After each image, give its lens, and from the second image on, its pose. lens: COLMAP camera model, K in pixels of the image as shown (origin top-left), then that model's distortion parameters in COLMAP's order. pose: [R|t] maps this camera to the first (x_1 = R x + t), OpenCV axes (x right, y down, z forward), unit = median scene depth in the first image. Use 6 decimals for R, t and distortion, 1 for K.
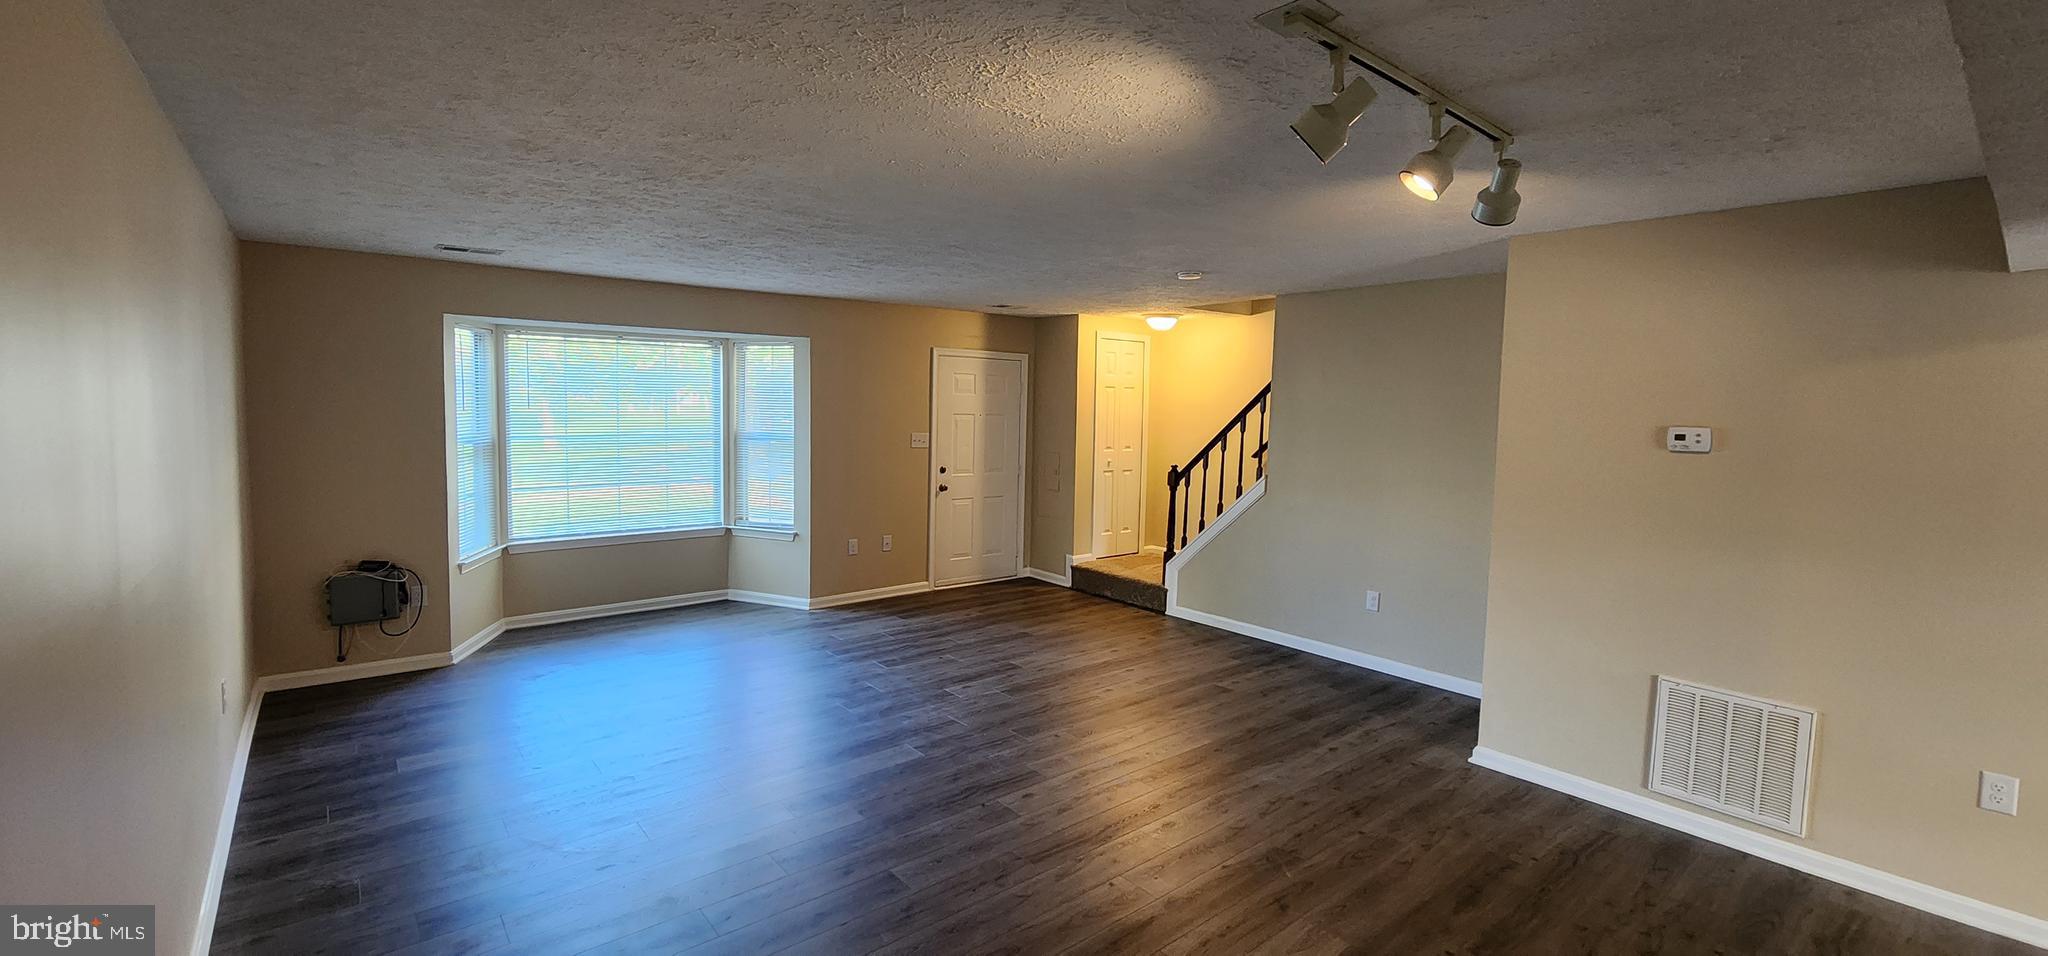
lens RADIAL K [[842.6, 0, 1024.1], [0, 842.6, 467.1], [0, 0, 1]] dist [-0.002688, -0.001257]
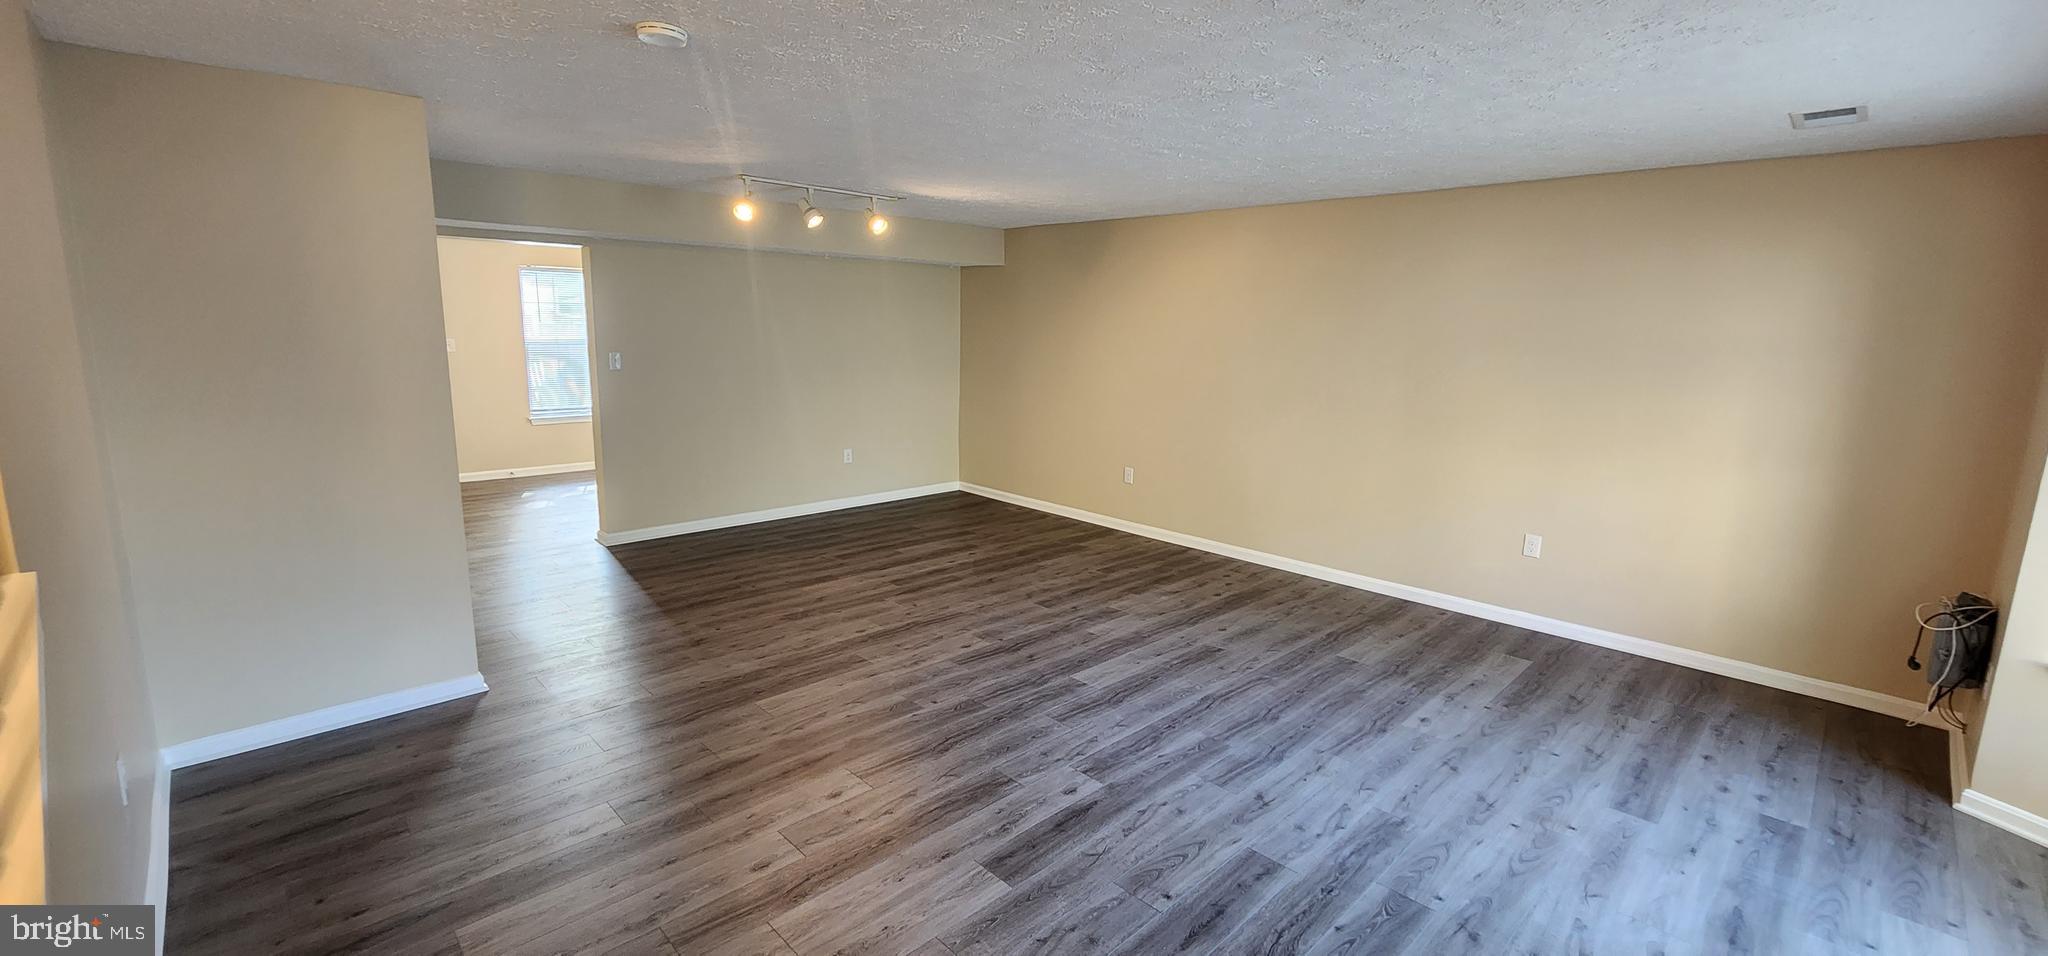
lens RADIAL K [[842.6, 0, 1021.7], [0, 842.6, 451.4], [0, 0, 1]] dist [-0.002688, -0.001257]
pose [[-0.995802, -0.027522, -0.087301, 0.023923], [-0.046996, 0.972151, 0.229595, -0.101661], [0.078551, 0.232734, -0.969363, 1.322853]]
